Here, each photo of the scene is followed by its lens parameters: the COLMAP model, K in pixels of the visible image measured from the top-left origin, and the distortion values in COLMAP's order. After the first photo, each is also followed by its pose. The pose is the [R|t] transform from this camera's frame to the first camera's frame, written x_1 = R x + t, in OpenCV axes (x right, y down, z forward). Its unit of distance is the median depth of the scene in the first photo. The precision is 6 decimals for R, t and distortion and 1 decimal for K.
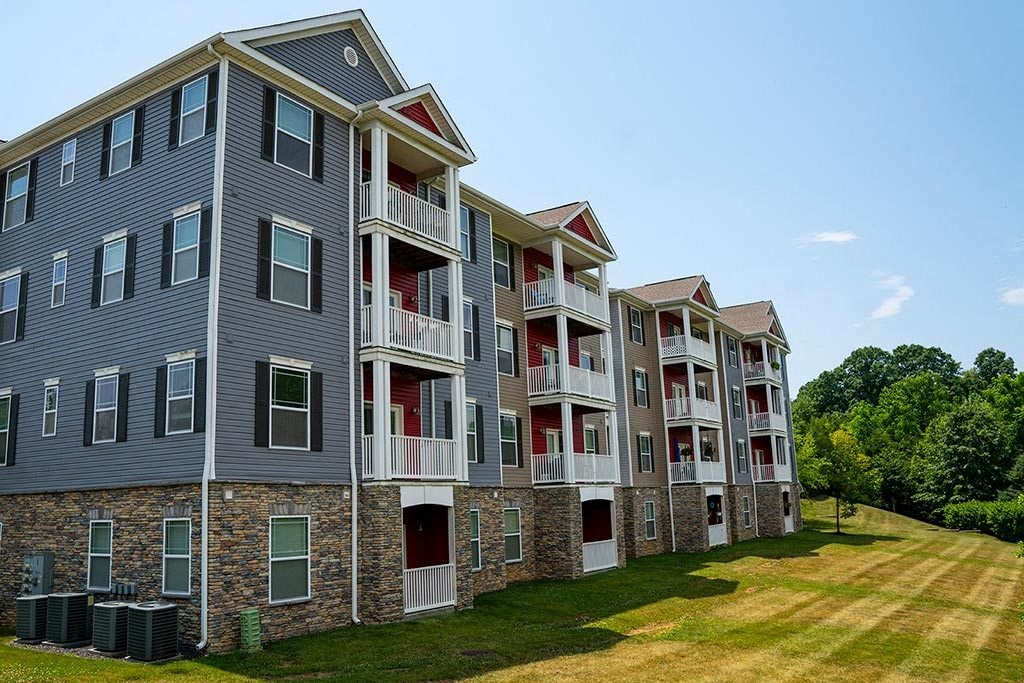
lens RADIAL K [[821.2, 0, 503.7], [0, 821.2, 343.9], [0, 0, 1]] dist [-0.115392, 0.058429]
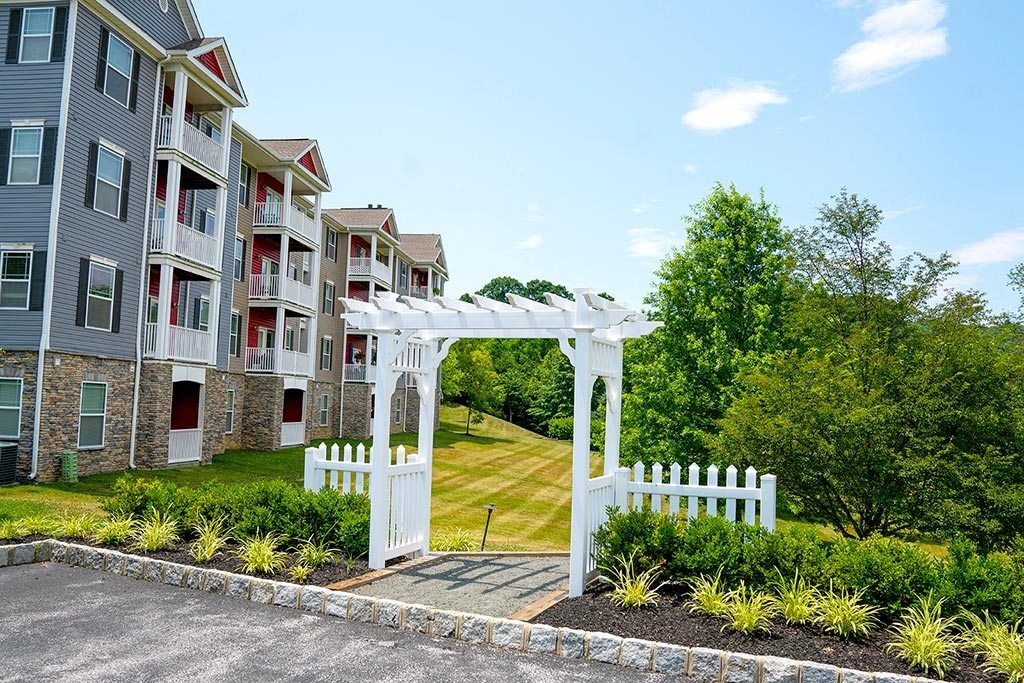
lens RADIAL K [[821.2, 0, 513.7], [0, 821.2, 344.7], [0, 0, 1]] dist [-0.115392, 0.058429]
pose [[0.895795, 0.097976, 0.433535, -0.173378], [-0.150192, 0.984751, 0.087789, -0.041670], [-0.418323, -0.143754, 0.896851, -0.301518]]
